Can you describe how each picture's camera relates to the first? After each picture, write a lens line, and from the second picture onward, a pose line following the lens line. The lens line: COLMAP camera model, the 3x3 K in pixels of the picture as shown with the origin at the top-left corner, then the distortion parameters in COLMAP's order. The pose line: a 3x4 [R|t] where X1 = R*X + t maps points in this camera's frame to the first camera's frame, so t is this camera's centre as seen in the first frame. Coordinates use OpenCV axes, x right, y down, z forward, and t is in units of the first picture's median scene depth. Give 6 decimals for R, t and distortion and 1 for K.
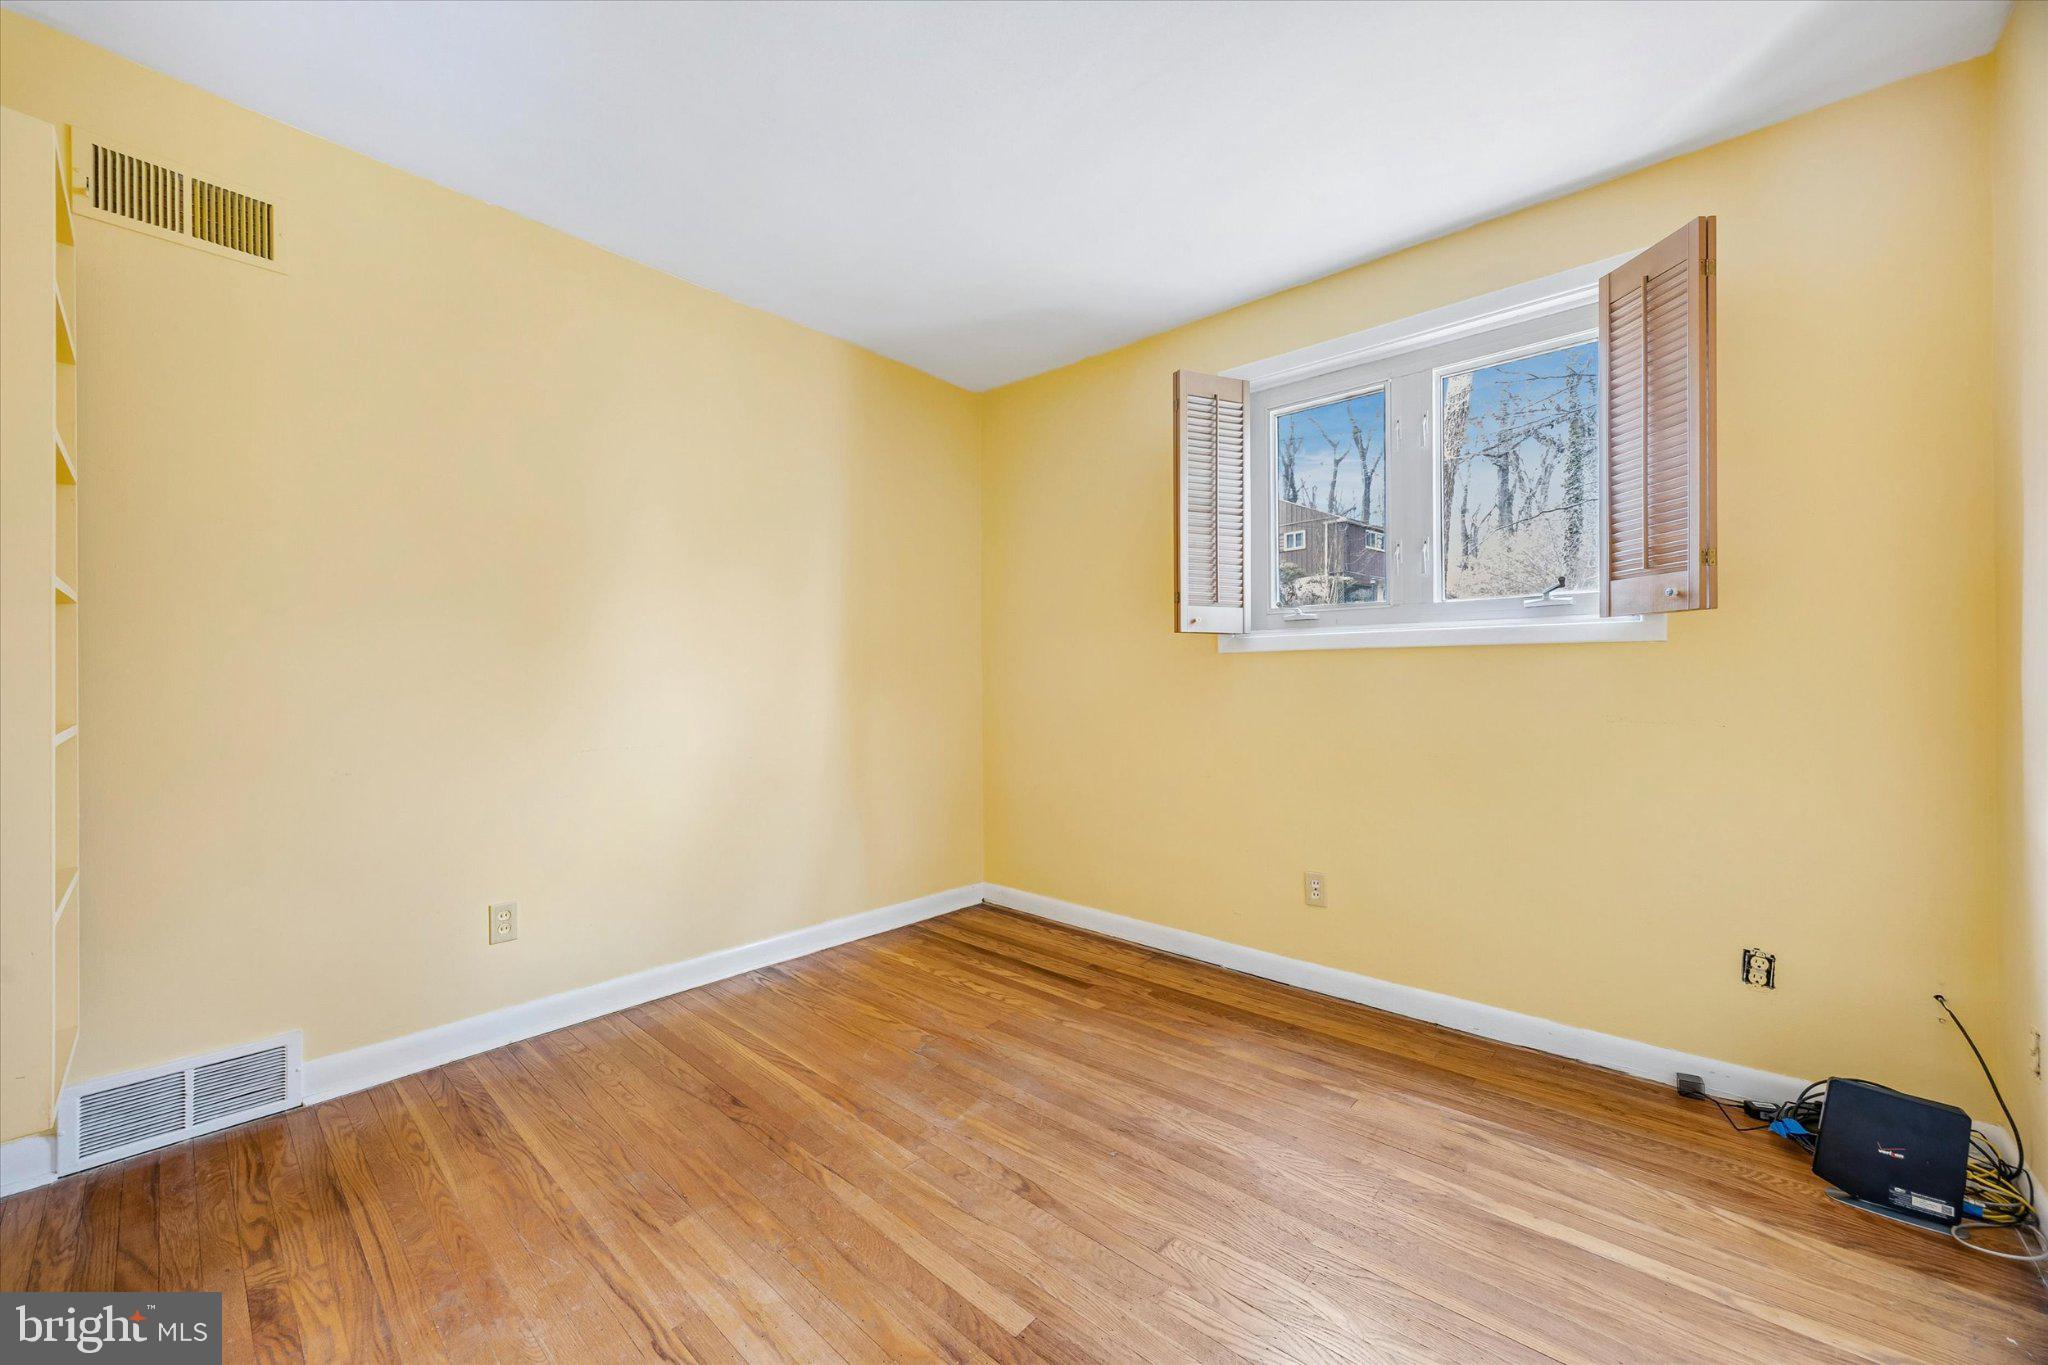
lens RADIAL K [[788.3, 0, 1026.8], [0, 788.3, 684.9], [0, 0, 1]] dist [-0.004206, 0.000343]
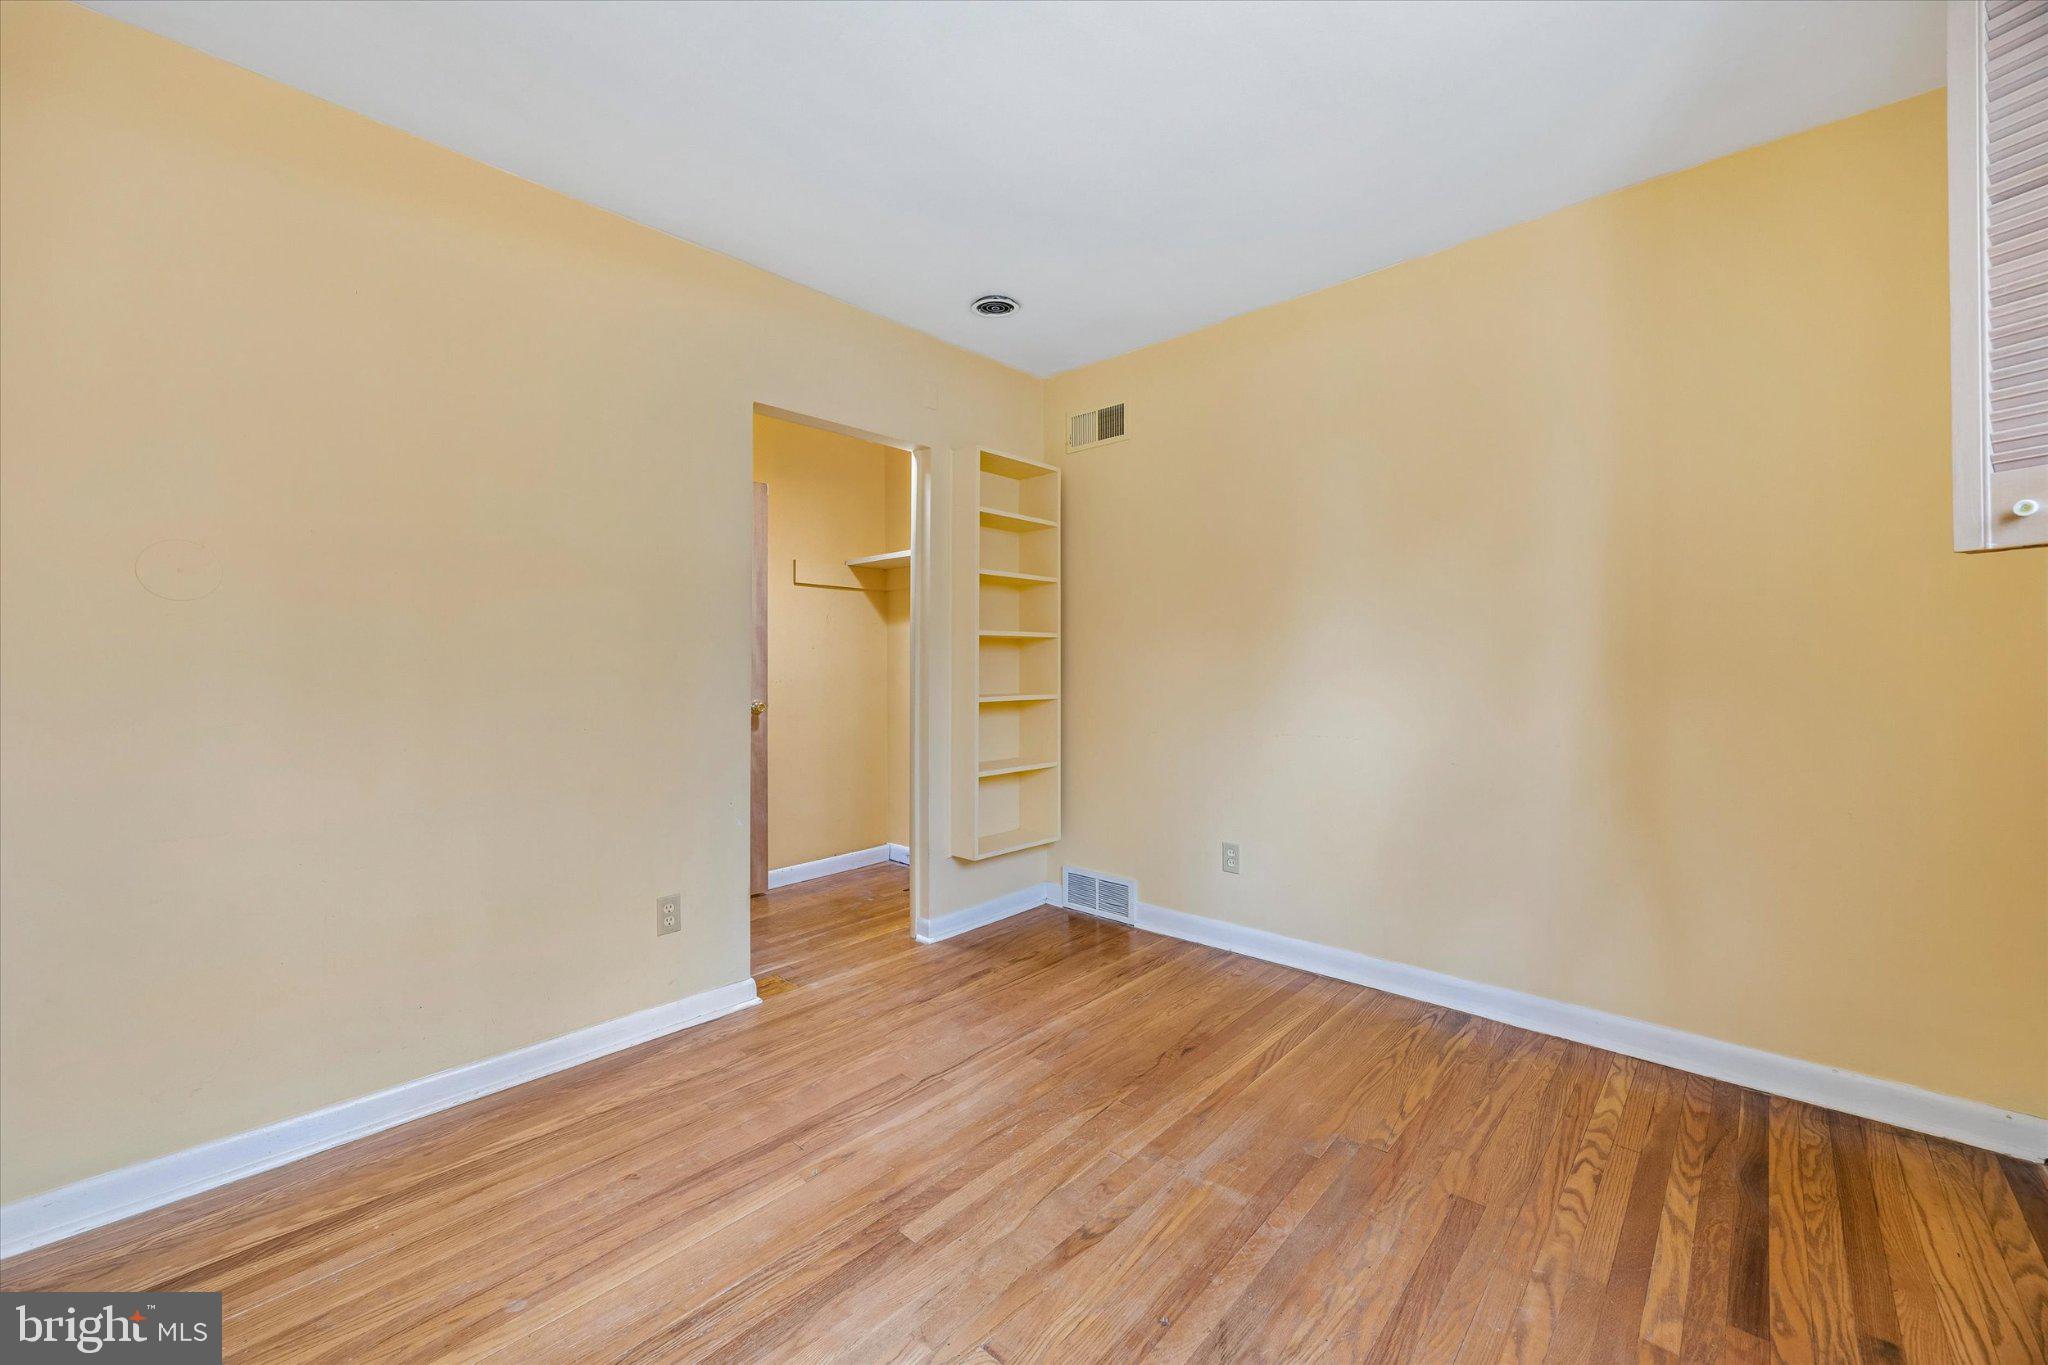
lens RADIAL K [[788.3, 0, 1026.9], [0, 788.3, 667.6], [0, 0, 1]] dist [-0.004206, 0.000343]
pose [[-0.017964, 0.000139, -0.999839, 0.731740], [-0.004166, 0.999991, 0.000214, -0.016483], [0.999830, 0.004169, -0.017963, 0.755812]]
